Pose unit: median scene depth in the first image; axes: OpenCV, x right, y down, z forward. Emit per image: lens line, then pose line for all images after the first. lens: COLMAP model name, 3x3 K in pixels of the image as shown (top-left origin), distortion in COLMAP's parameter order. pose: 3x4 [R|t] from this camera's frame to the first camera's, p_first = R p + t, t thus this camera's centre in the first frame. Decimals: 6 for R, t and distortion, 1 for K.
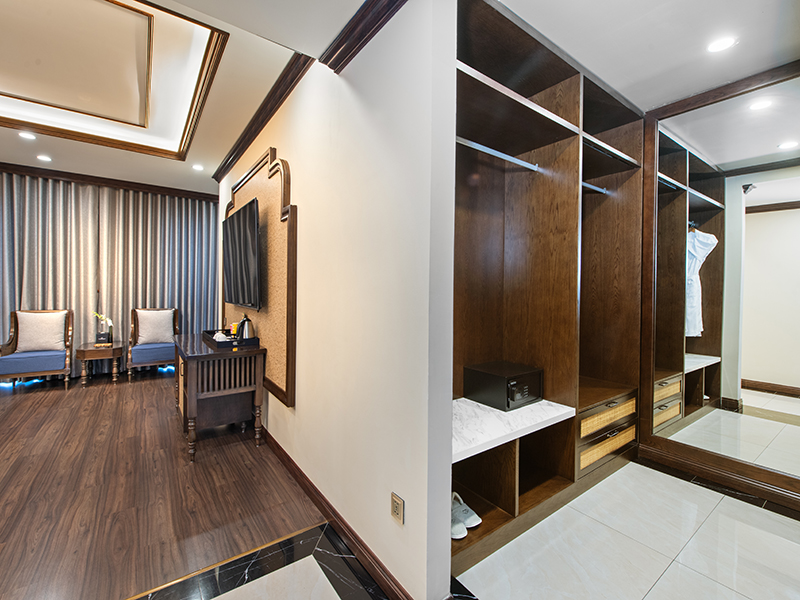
lens RADIAL K [[343.1, 0, 398.9], [0, 343.1, 291.7], [0, 0, 1]] dist [-0.000859, -0.000173]
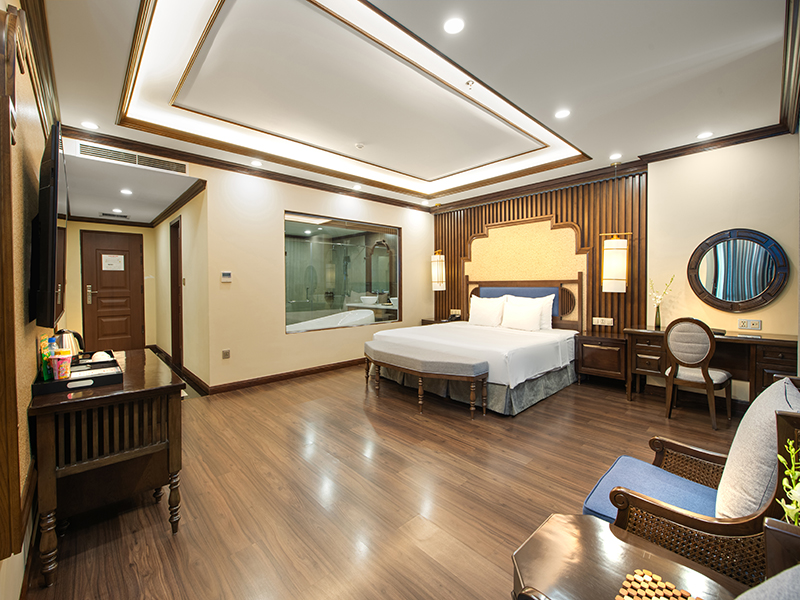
lens RADIAL K [[343.1, 0, 398.9], [0, 343.1, 291.7], [0, 0, 1]] dist [-0.000859, -0.000173]
pose [[-0.994766, -0.005408, -0.102034, -1.148417], [-0.008139, 0.999619, 0.026366, -0.026234], [0.101853, 0.027058, -0.994431, 1.909144]]
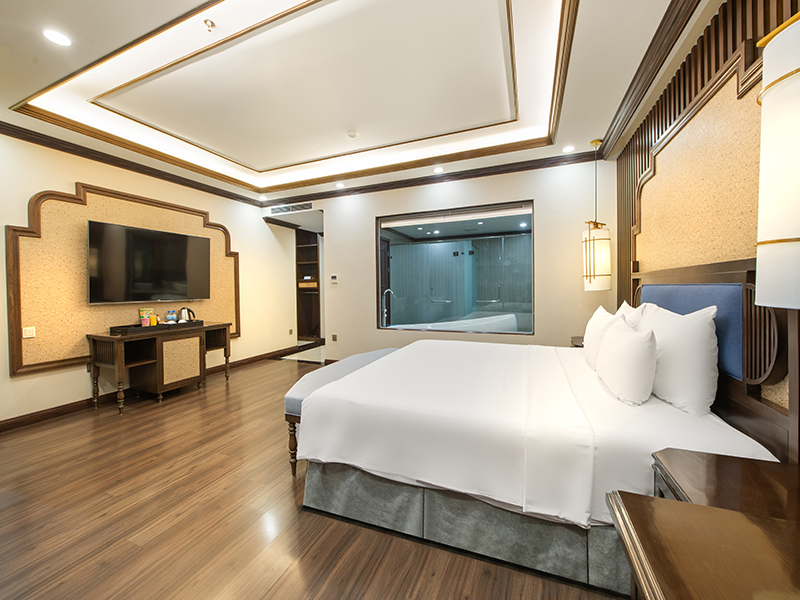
lens RADIAL K [[315.3, 0, 400.0], [0, 315.3, 289.3], [0, 0, 1]] dist [-0.004176, -0.000477]
pose [[-0.509170, -0.009048, 0.860618, -2.277169], [0.013580, 0.999736, 0.018544, -0.014779], [-0.860559, 0.021129, -0.508913, 0.947957]]
